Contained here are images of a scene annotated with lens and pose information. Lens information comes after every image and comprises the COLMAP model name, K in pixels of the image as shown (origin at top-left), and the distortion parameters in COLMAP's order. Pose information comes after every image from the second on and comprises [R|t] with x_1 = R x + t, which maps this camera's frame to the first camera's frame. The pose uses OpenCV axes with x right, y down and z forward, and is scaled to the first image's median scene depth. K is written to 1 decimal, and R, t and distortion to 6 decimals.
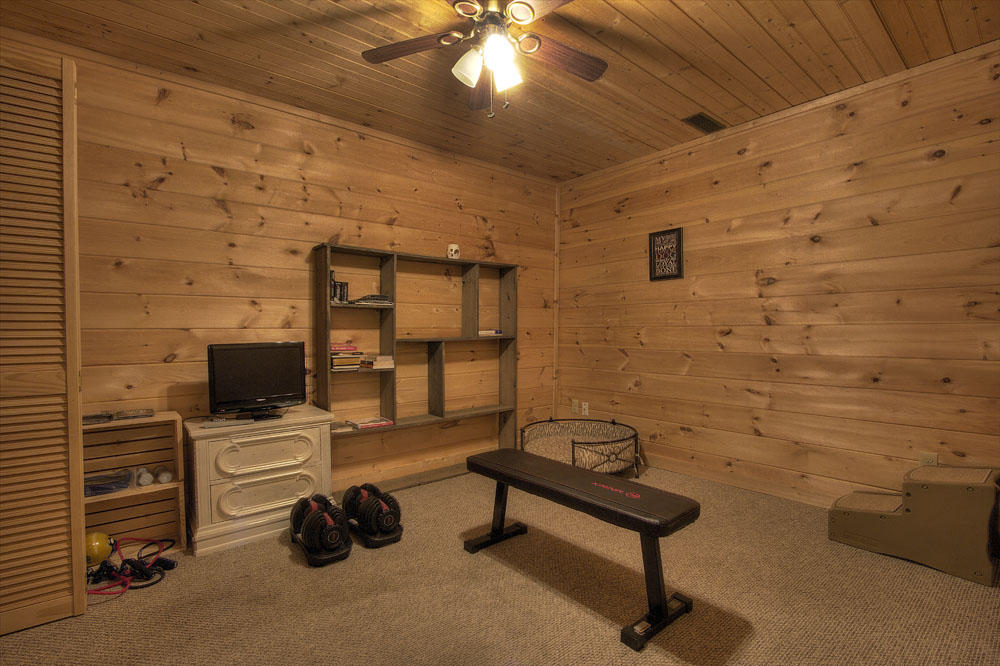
lens RADIAL K [[457.3, 0, 498.2], [0, 457.3, 332.1], [0, 0, 1]] dist [-0.013779, 0.000937]
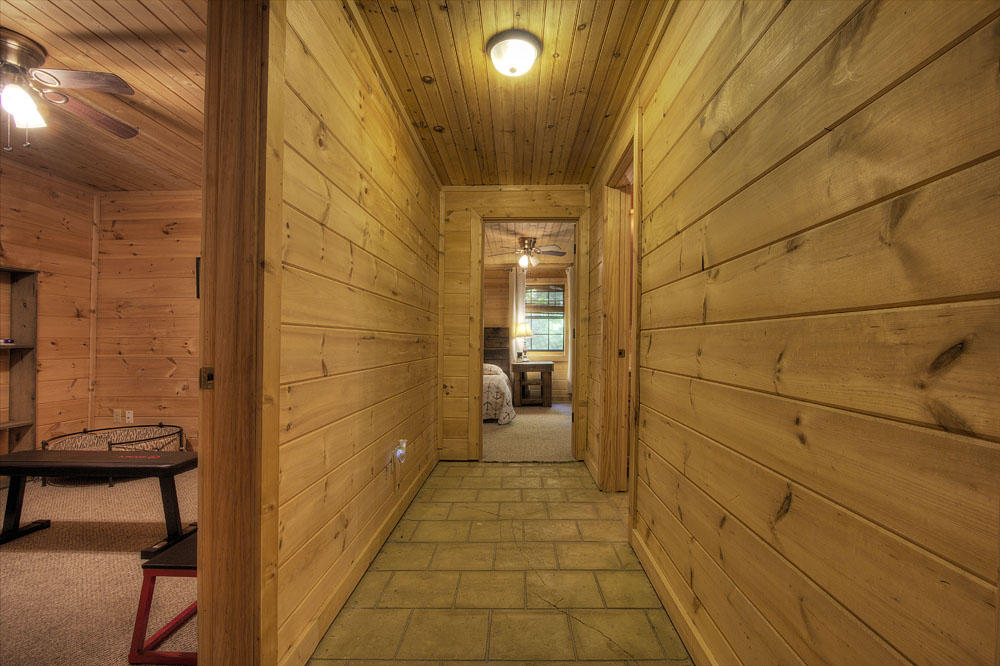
lens RADIAL K [[457.3, 0, 499.3], [0, 457.3, 341.6], [0, 0, 1]] dist [-0.013779, 0.000937]
pose [[0.668225, 0.005387, 0.743939, -0.013776], [0.005567, 0.999910, -0.012240, 0.016380], [-0.743938, 0.012320, 0.668135, -0.328075]]
